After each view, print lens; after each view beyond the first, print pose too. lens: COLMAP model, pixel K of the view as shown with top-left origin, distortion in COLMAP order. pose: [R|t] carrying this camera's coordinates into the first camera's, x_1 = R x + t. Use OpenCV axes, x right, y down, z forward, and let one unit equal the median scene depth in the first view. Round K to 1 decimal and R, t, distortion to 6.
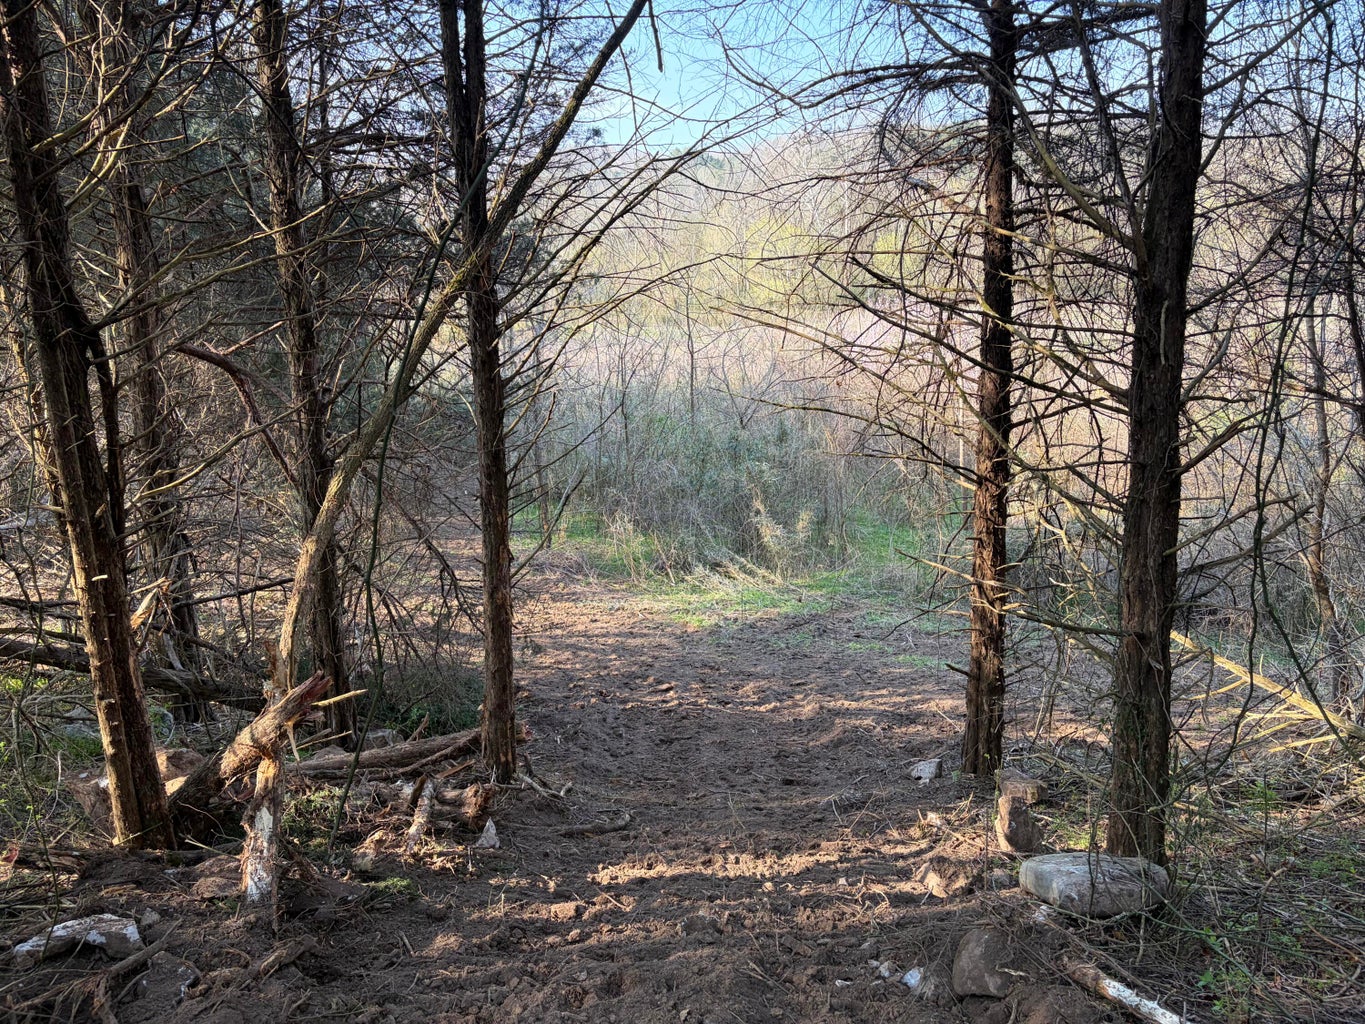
lens RADIAL K [[1033.3, 0, 674.3], [0, 1033.3, 507.8], [0, 0, 1]] dist [0.054925, -0.043997]
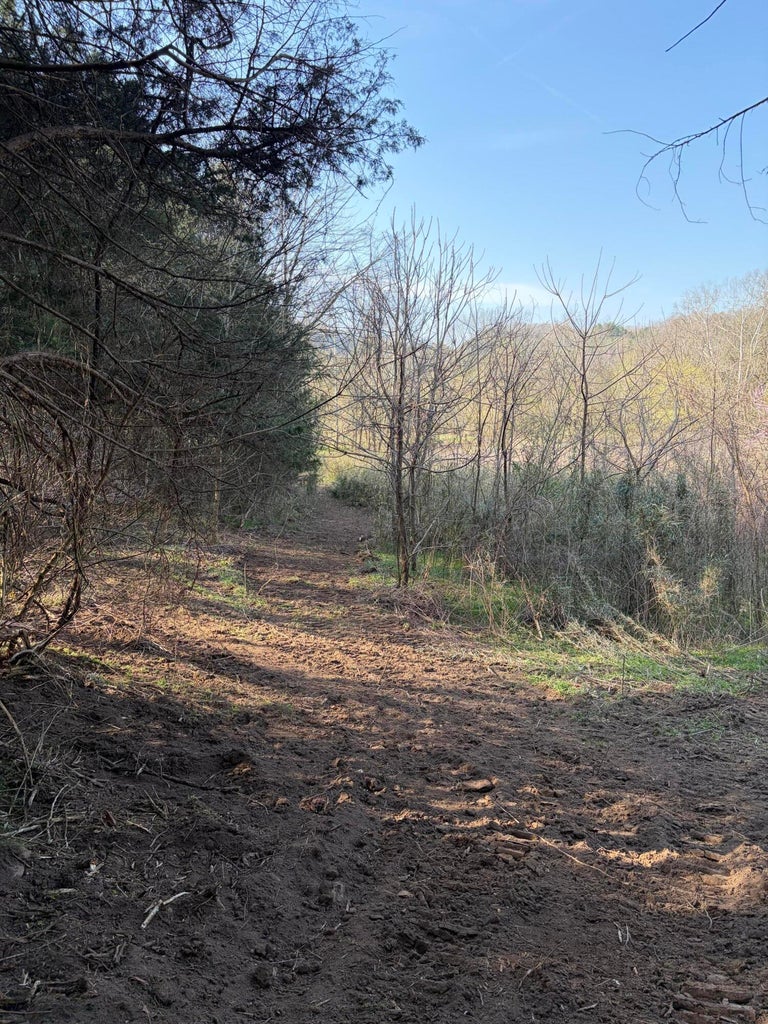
lens RADIAL K [[775.2, 0, 387.7], [0, 775.2, 511.7], [0, 0, 1]] dist [0.054925, -0.043997]
pose [[0.967134, 0.056882, -0.247823, 0.032442], [-0.081921, 0.992391, -0.091918, 0.042912], [0.240709, 0.109199, 0.964435, 0.382258]]
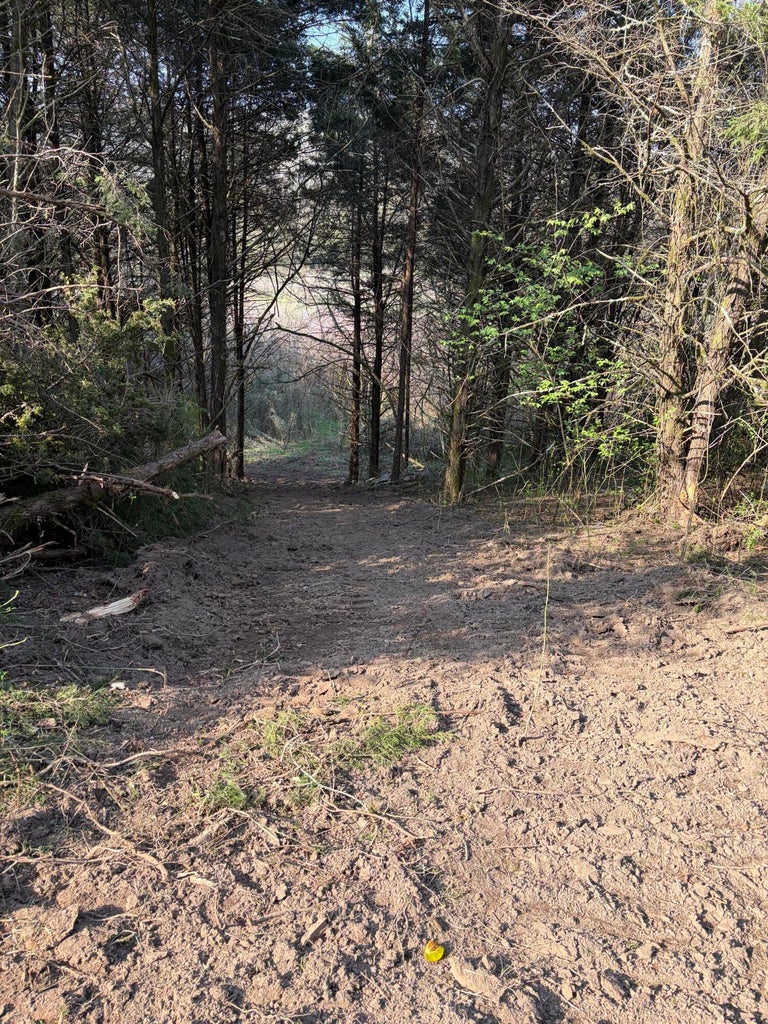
lens RADIAL K [[775.2, 0, 382.5], [0, 775.2, 516.9], [0, 0, 1]] dist [0.054925, -0.043997]
pose [[0.963134, -0.021926, 0.268126, -0.163721], [-0.018000, 0.989188, 0.145546, -0.025770], [-0.268418, -0.145007, 0.952326, -0.784523]]
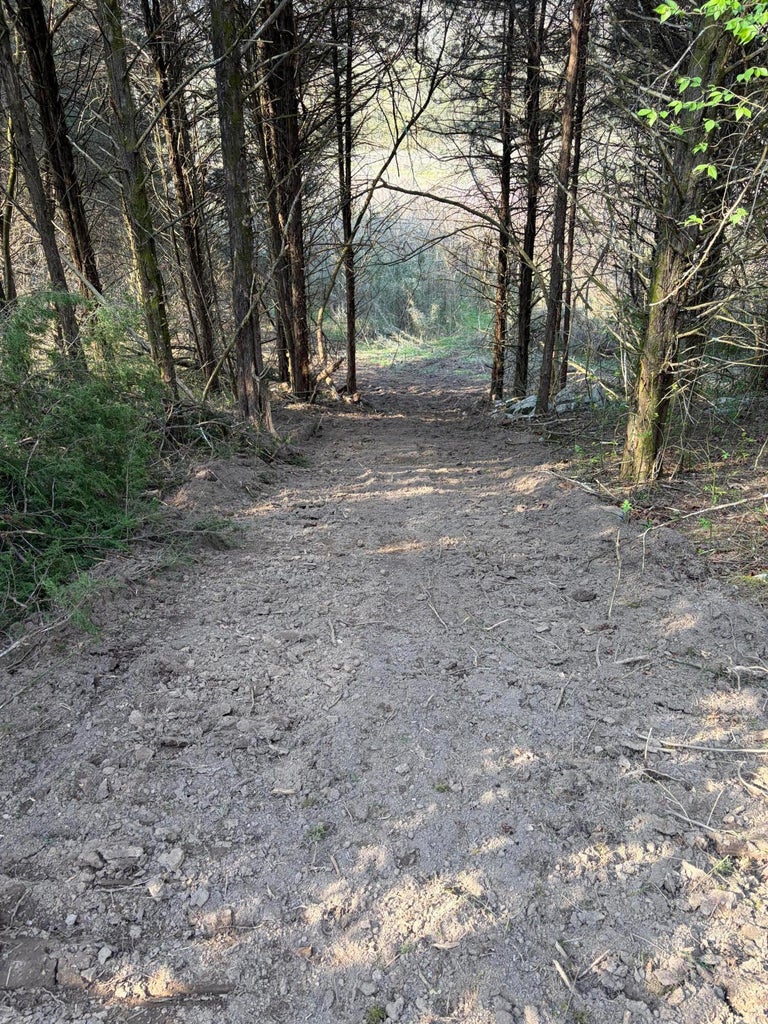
lens RADIAL K [[775.2, 0, 374.6], [0, 775.2, 521.3], [0, 0, 1]] dist [0.054925, -0.043997]
pose [[0.997997, -0.032874, 0.054048, -0.086907], [0.016173, 0.958571, 0.284395, -0.027711], [-0.061158, -0.282952, 0.957182, -0.560746]]
